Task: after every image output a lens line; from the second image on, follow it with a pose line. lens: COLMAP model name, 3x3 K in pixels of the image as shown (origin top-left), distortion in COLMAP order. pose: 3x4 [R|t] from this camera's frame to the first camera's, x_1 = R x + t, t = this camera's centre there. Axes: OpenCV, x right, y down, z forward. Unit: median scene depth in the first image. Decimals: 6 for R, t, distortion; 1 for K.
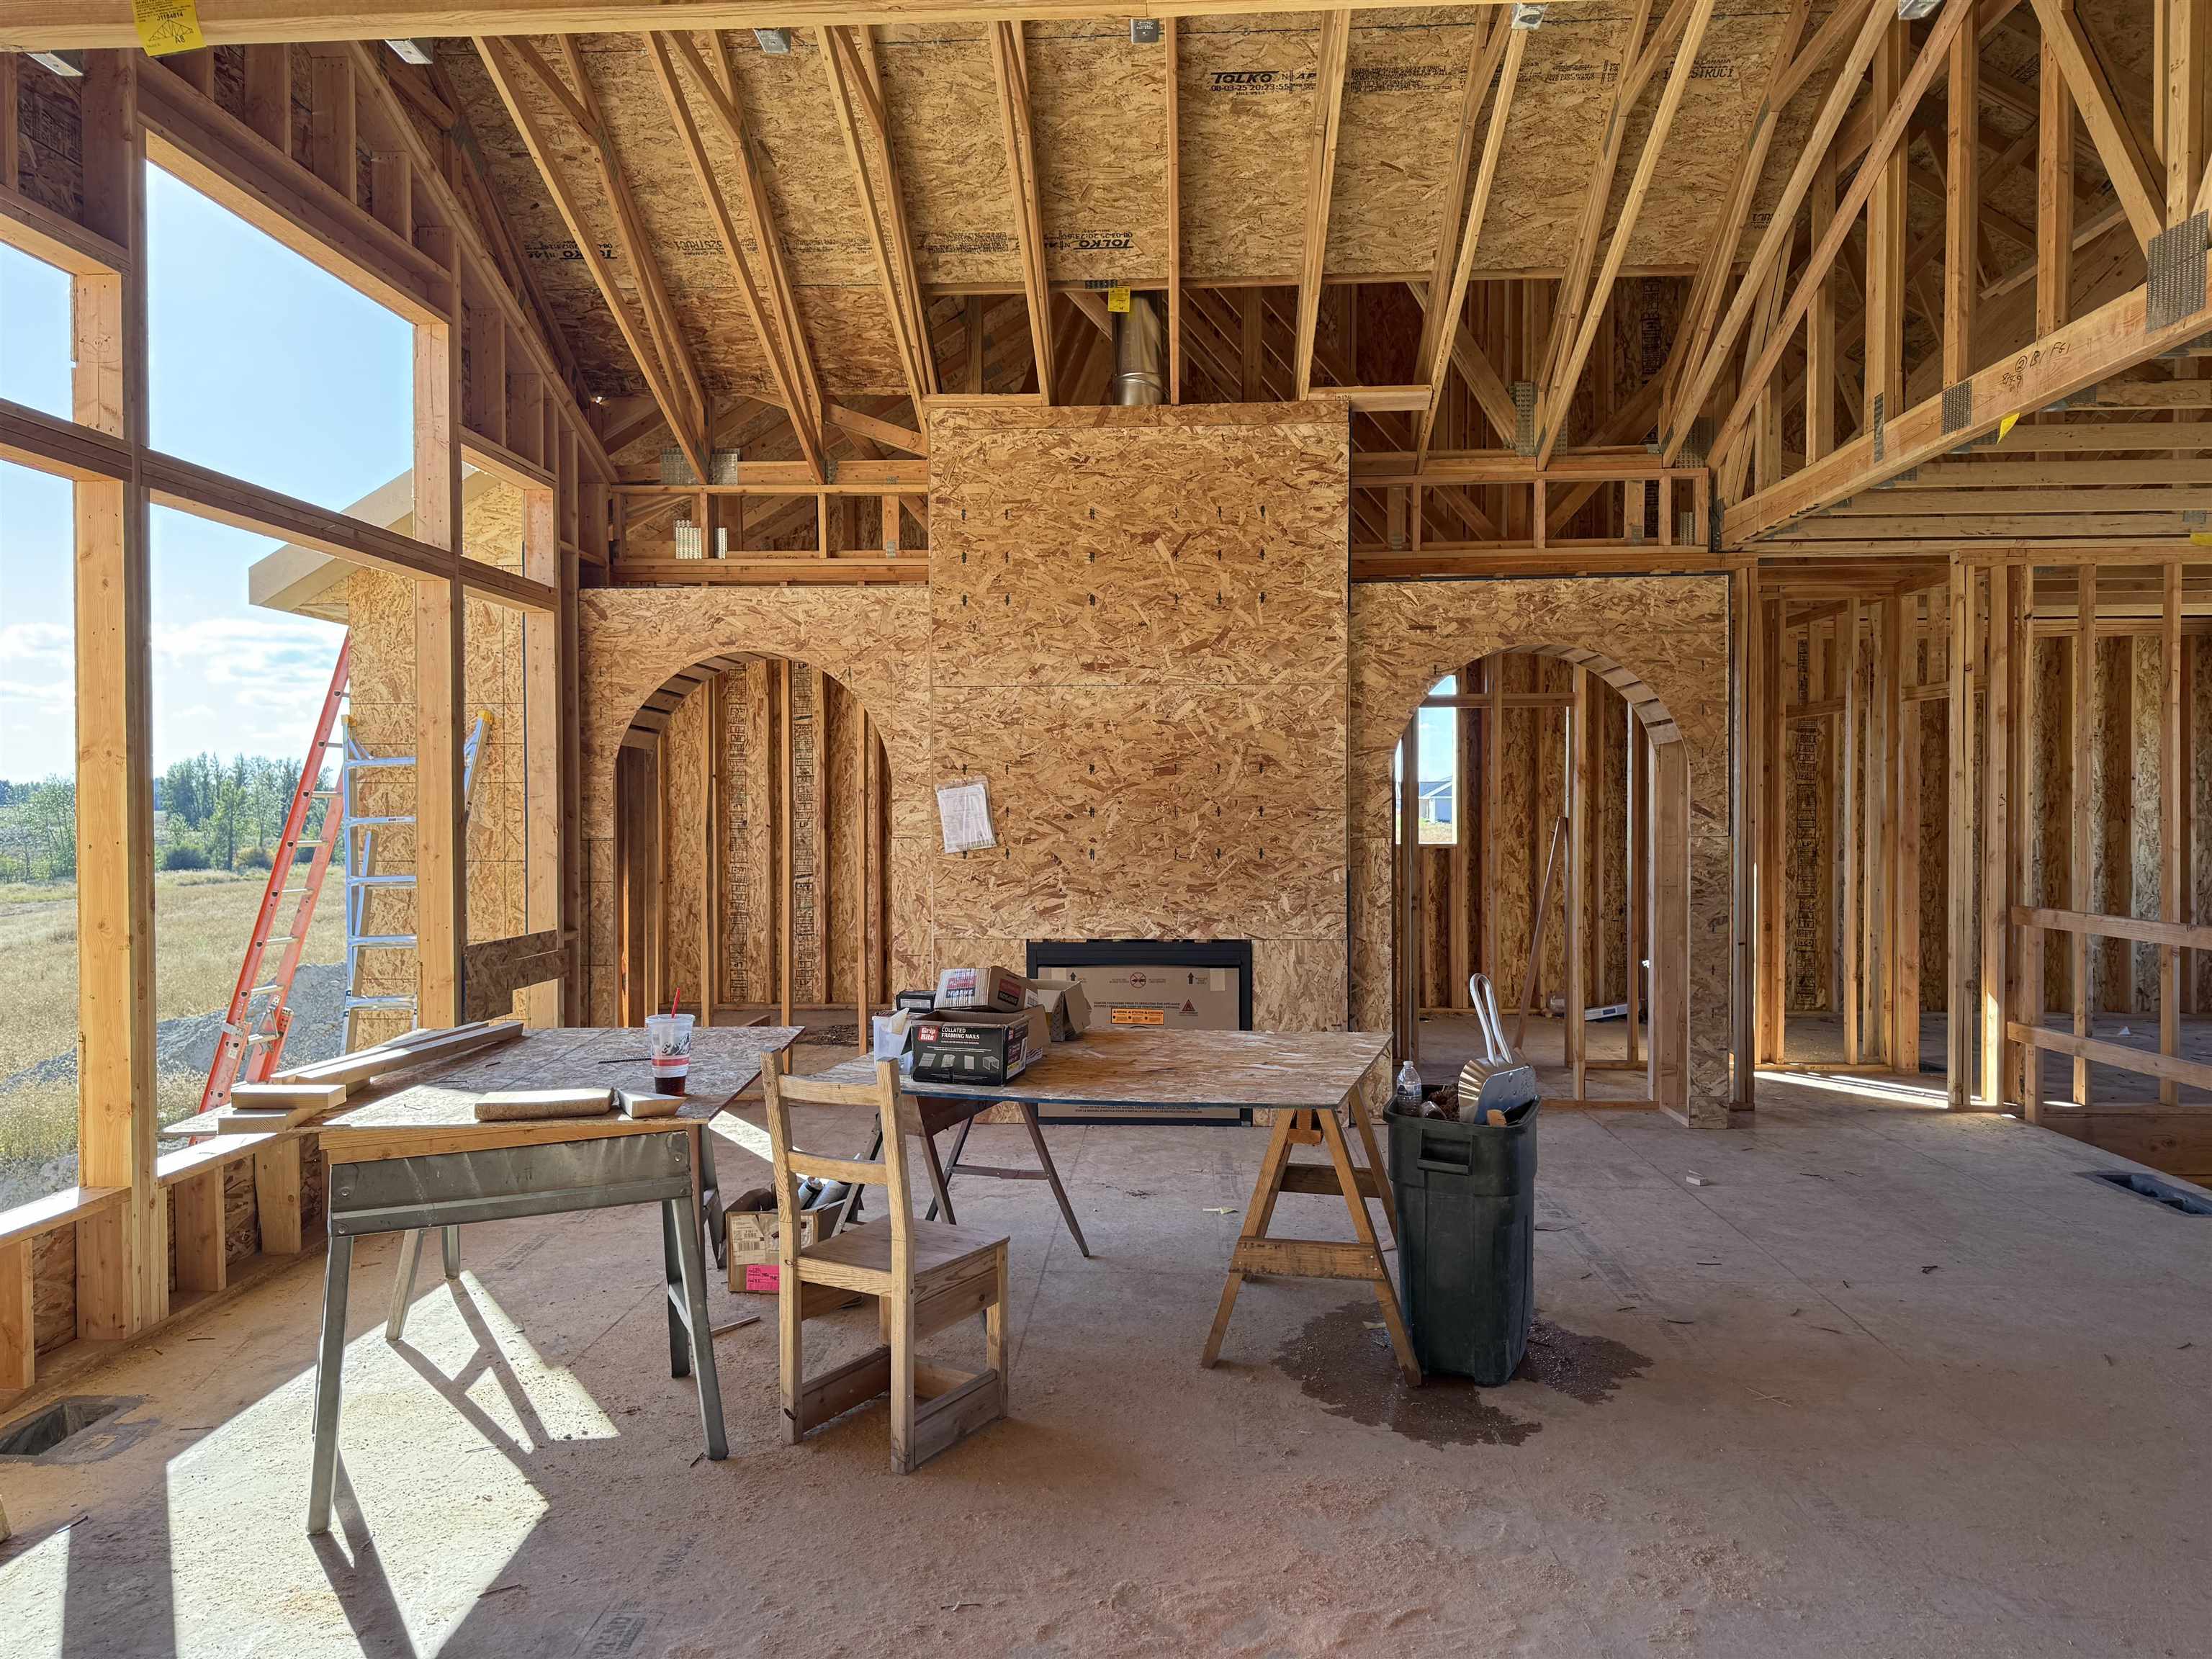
lens RADIAL K [[1522.4, 0, 1098.9], [0, 1522.4, 852.1], [0, 0, 1]] dist [0.105365, -0.135339]
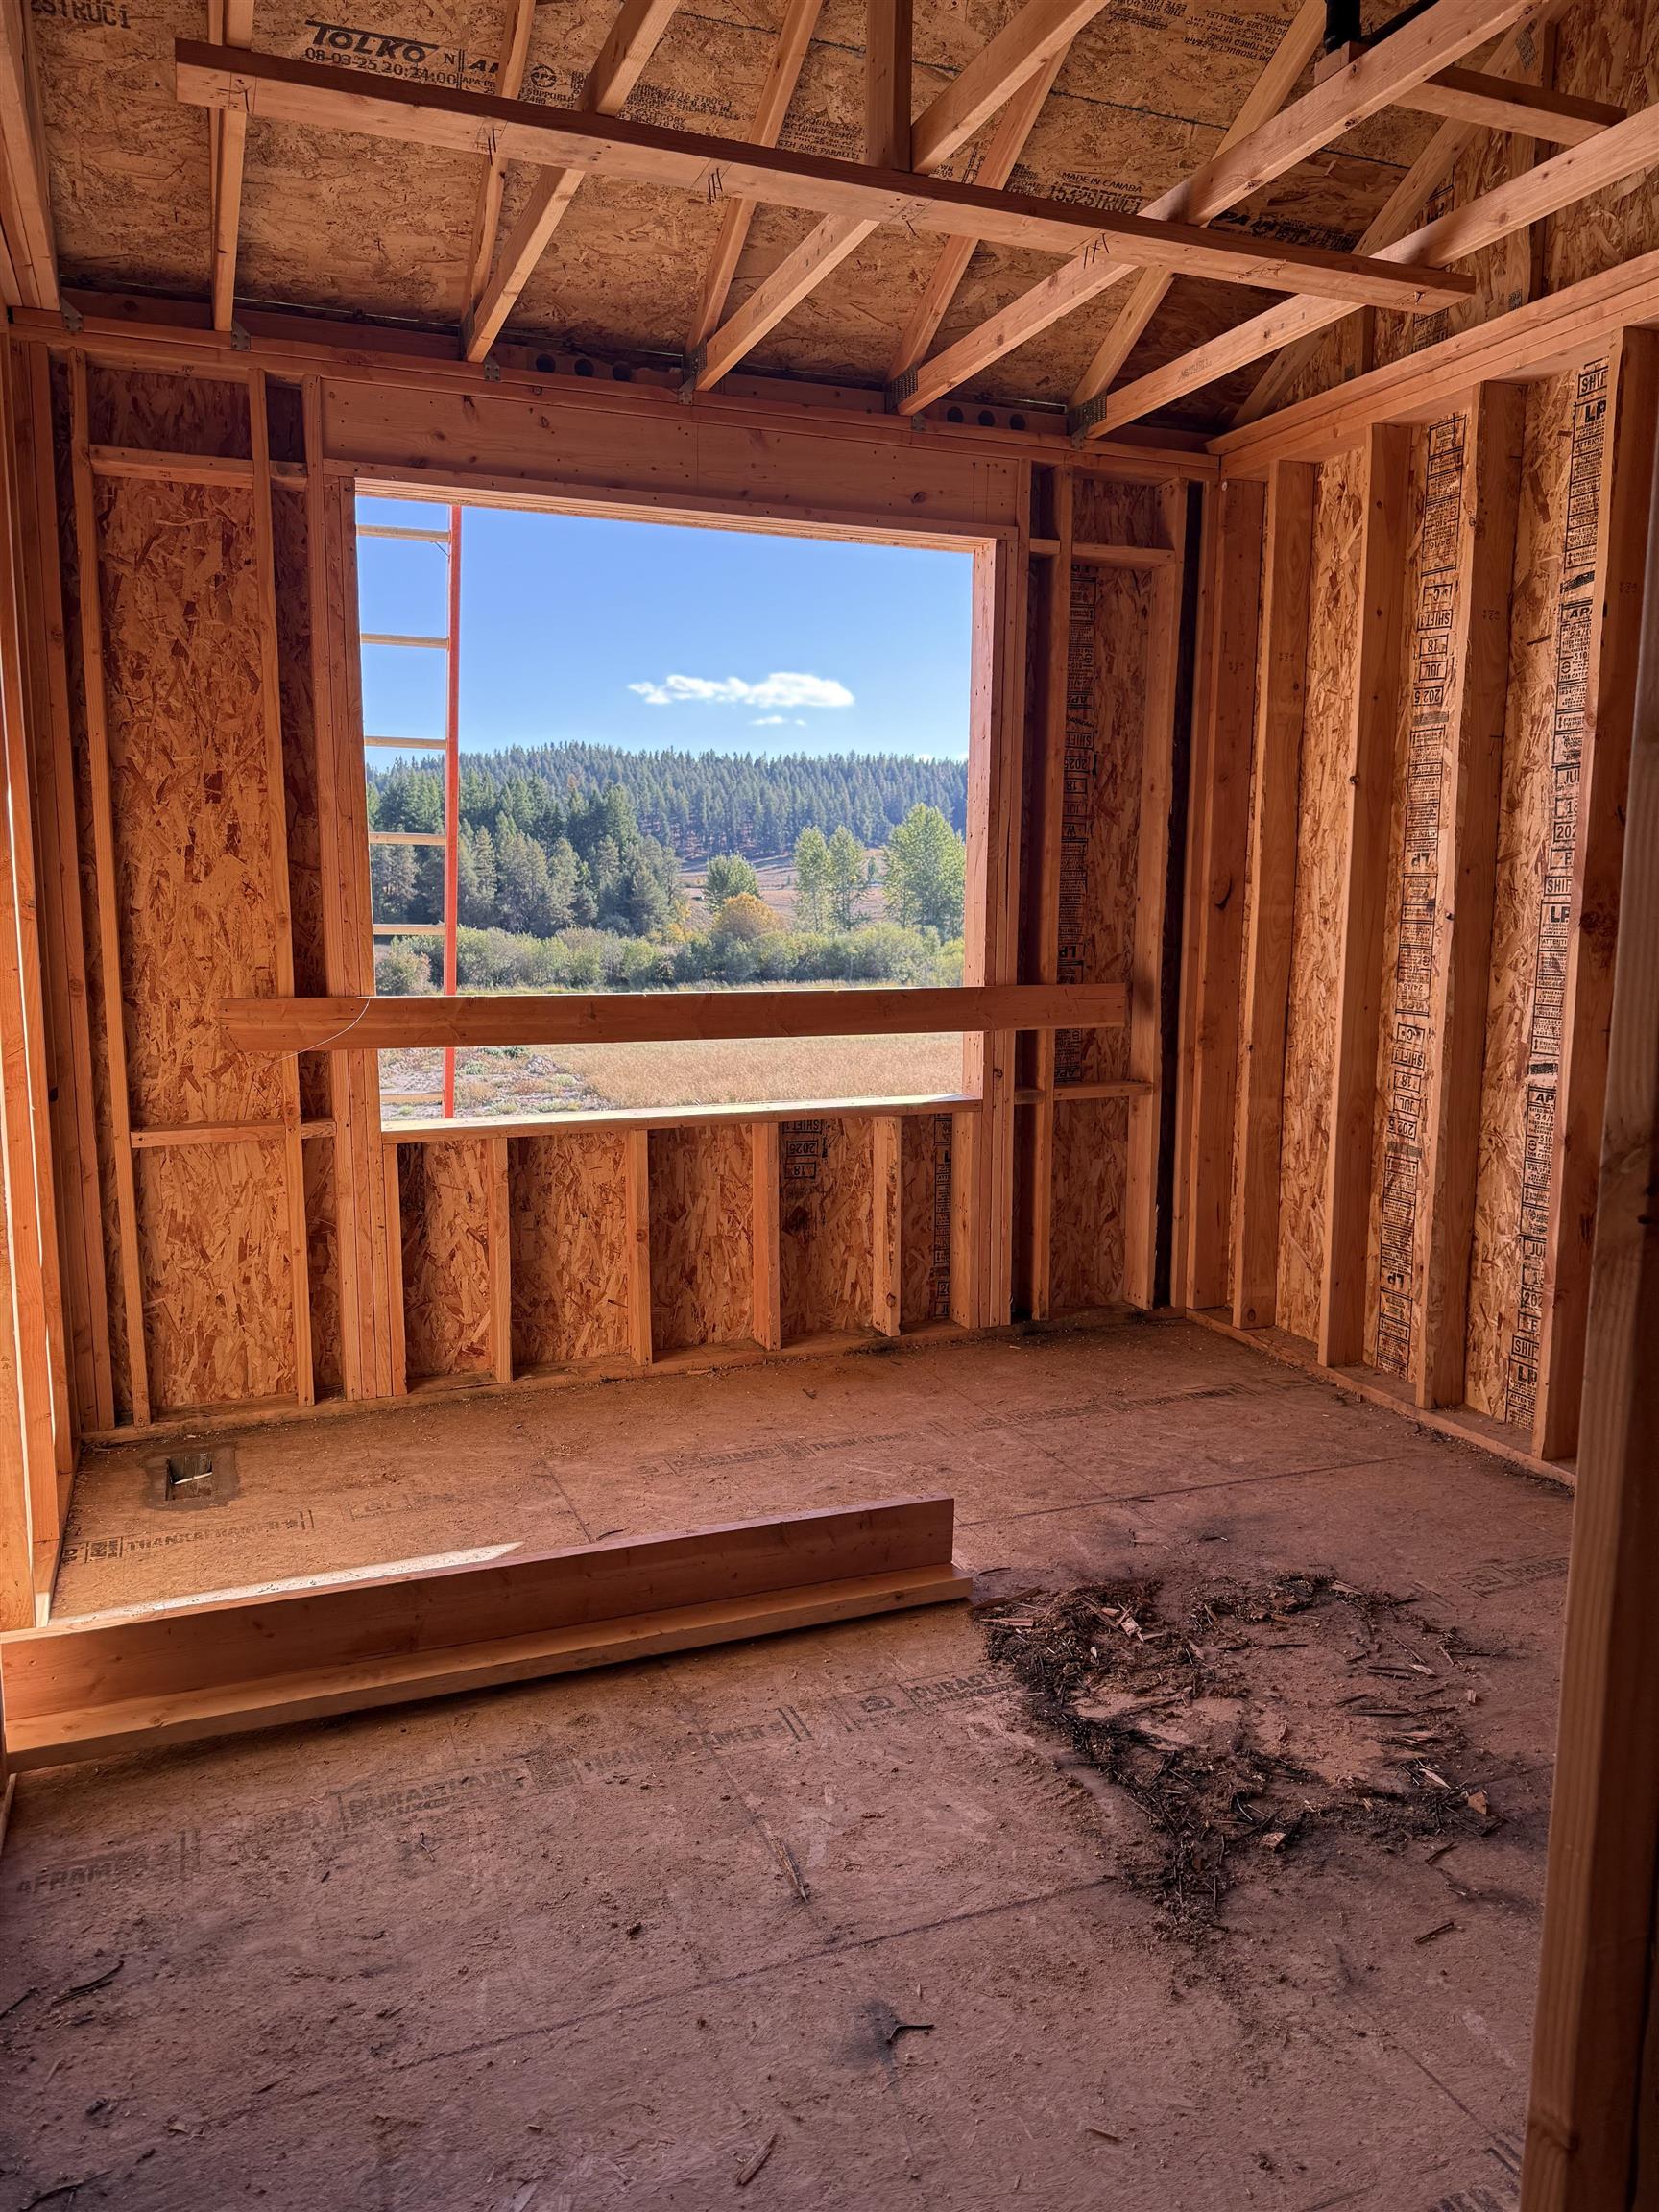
lens RADIAL K [[1558.6, 0, 829.5], [0, 1558.6, 1106.0], [0, 0, 1]] dist [0.118452, -0.149359]
pose [[0.417223, 0.130039, -0.899453, 0.055999], [-0.035058, 0.991276, 0.127052, -0.014655], [0.908128, -0.021476, 0.418142, 0.708156]]
